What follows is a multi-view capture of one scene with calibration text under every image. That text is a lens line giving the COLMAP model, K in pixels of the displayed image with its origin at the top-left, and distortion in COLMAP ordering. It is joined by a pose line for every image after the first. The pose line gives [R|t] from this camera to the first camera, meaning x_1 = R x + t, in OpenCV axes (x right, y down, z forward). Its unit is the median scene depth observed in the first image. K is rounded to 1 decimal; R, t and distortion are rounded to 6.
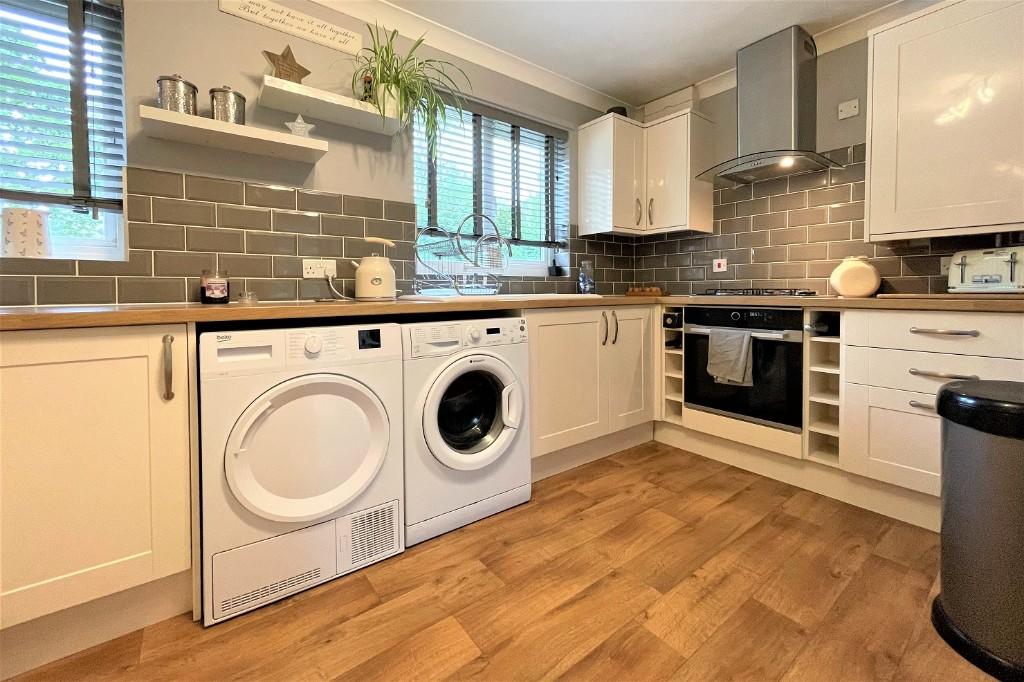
lens RADIAL K [[421.5, 0, 507.0], [0, 421.5, 298.8], [0, 0, 1]] dist [-0.002603, 0.001985]
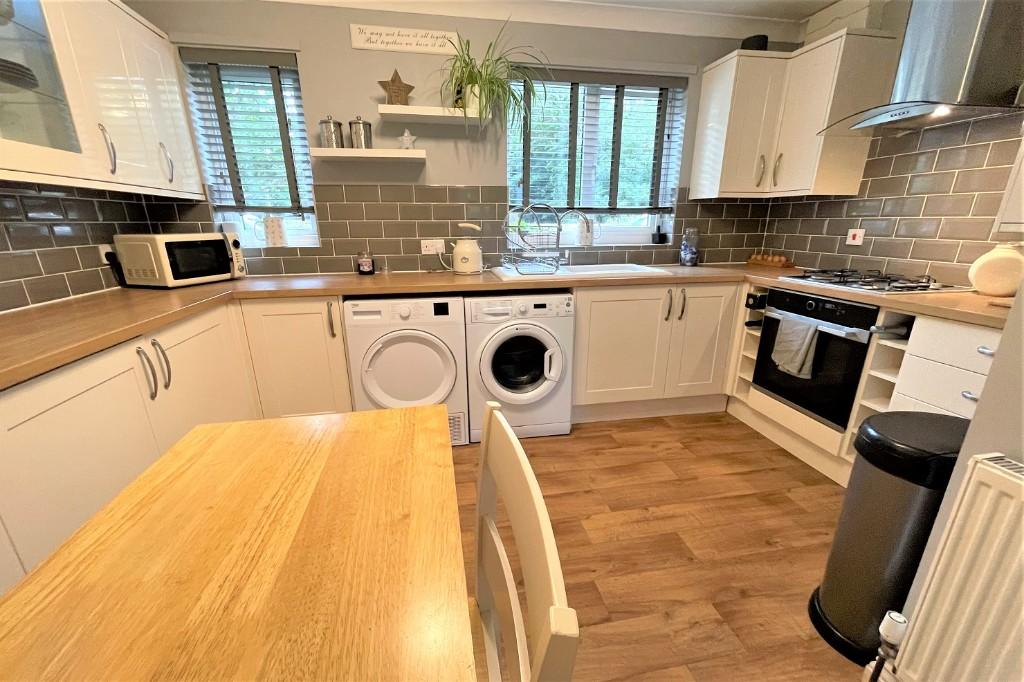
lens RADIAL K [[421.5, 0, 501.8], [0, 421.5, 360.0], [0, 0, 1]] dist [-0.002603, 0.001985]
pose [[0.892261, 0.140590, -0.429074, 0.383568], [-0.006922, 0.954436, 0.298334, -0.128589], [0.451467, -0.263222, 0.852580, -0.150659]]
